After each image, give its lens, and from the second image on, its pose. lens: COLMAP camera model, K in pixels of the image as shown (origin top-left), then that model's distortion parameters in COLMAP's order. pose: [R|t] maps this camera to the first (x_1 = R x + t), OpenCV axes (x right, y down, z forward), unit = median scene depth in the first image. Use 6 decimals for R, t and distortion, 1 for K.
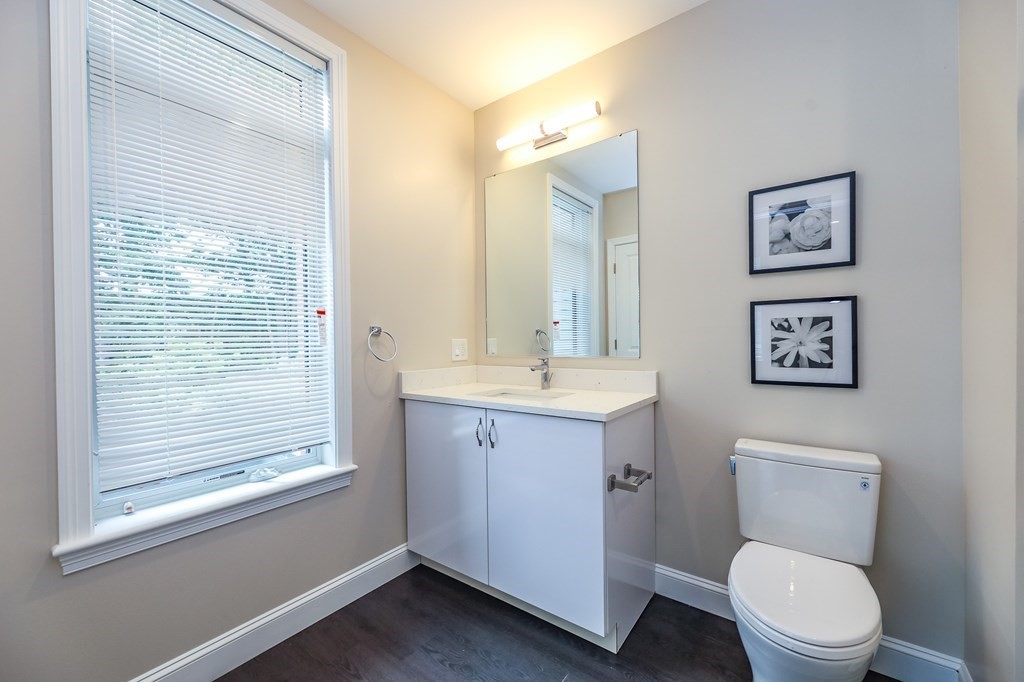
lens RADIAL K [[411.8, 0, 514.1], [0, 411.8, 342.5], [0, 0, 1]] dist [-0.000665, -0.000247]
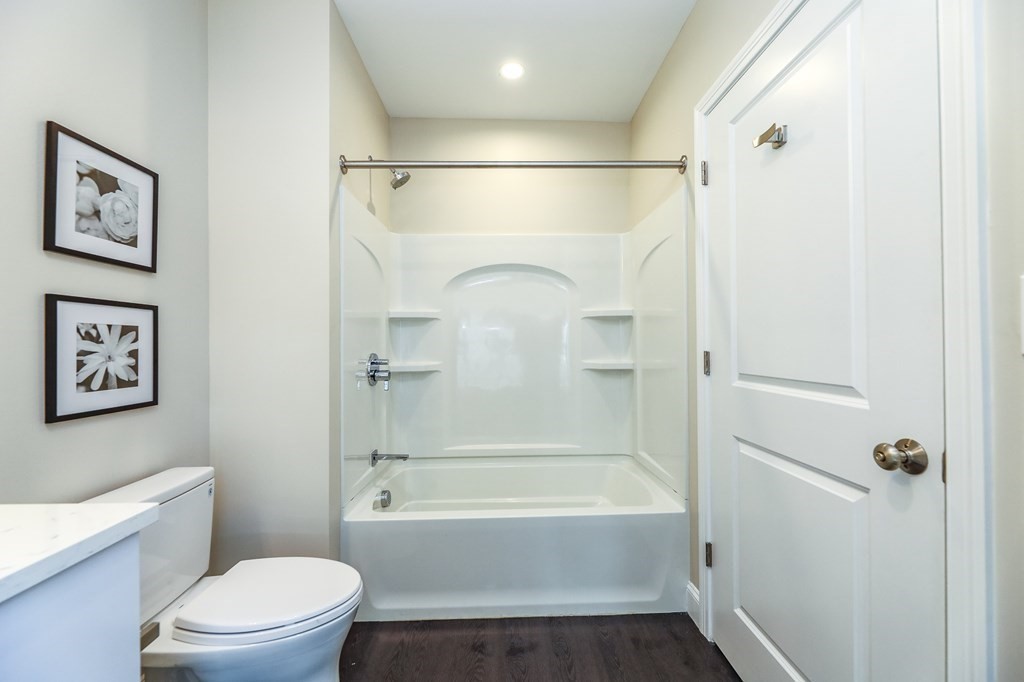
lens RADIAL K [[411.8, 0, 514.1], [0, 411.8, 342.5], [0, 0, 1]] dist [-0.000665, -0.000247]
pose [[-0.621677, 0.020198, 0.783013, -0.385128], [0.018236, 0.999770, -0.011311, -0.004370], [-0.783061, 0.007247, -0.621902, 0.888717]]
